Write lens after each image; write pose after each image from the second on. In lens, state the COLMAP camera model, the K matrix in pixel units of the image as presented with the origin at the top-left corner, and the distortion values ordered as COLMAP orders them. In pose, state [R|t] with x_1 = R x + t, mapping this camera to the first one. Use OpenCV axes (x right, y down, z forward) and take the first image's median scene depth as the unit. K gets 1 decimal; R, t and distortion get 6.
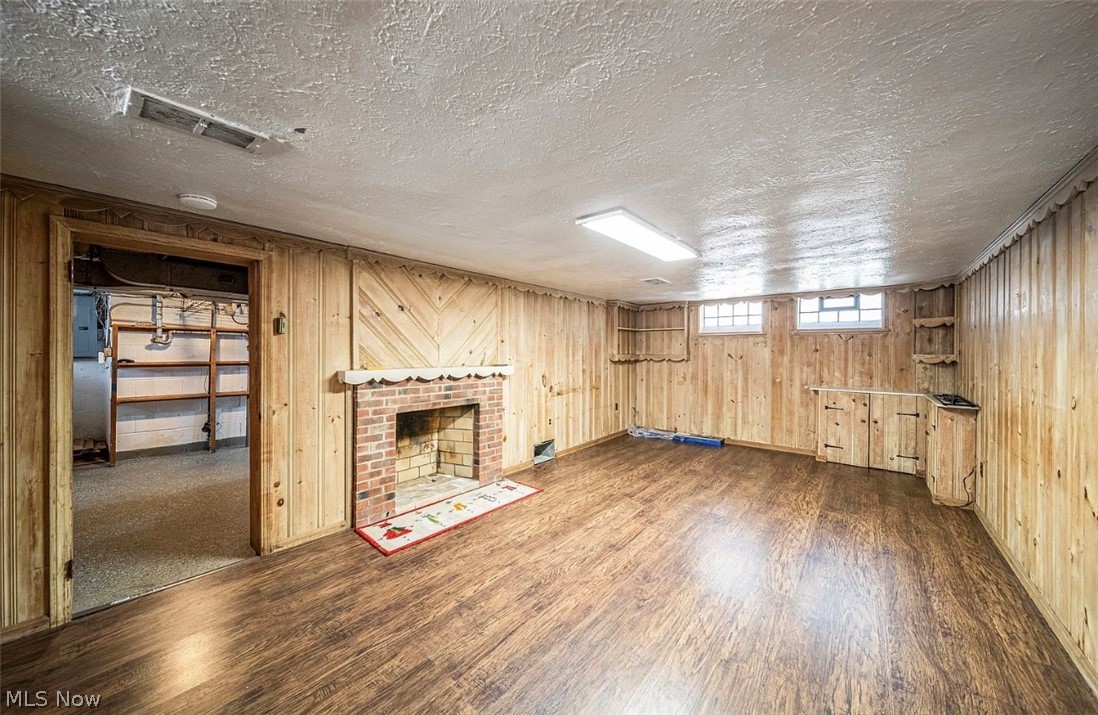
lens RADIAL K [[387.9, 0, 547.4], [0, 387.9, 355.2], [0, 0, 1]] dist [-0.000308, -0.000429]
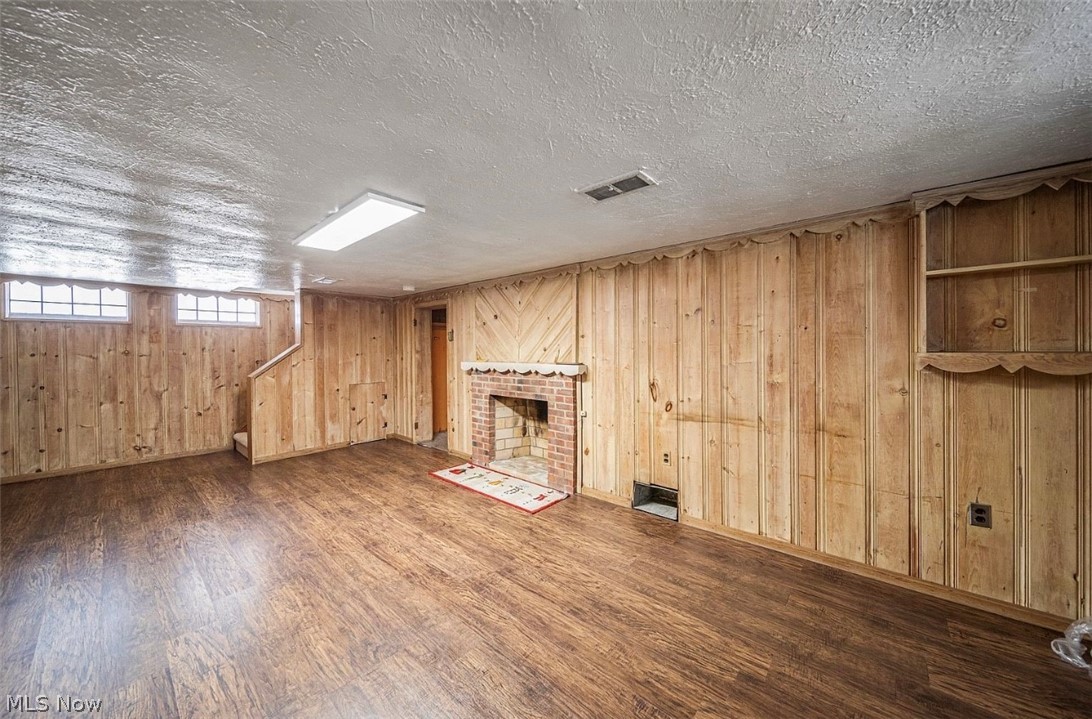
lens RADIAL K [[383.5, 0, 544.5], [0, 383.5, 353.6], [0, 0, 1]] dist [-0.000217, -0.000230]
pose [[-0.030046, 0.009428, -0.999504, 0.865293], [0.001384, 0.999955, 0.009390, -0.006712], [0.999548, -0.001101, -0.030057, 1.115375]]
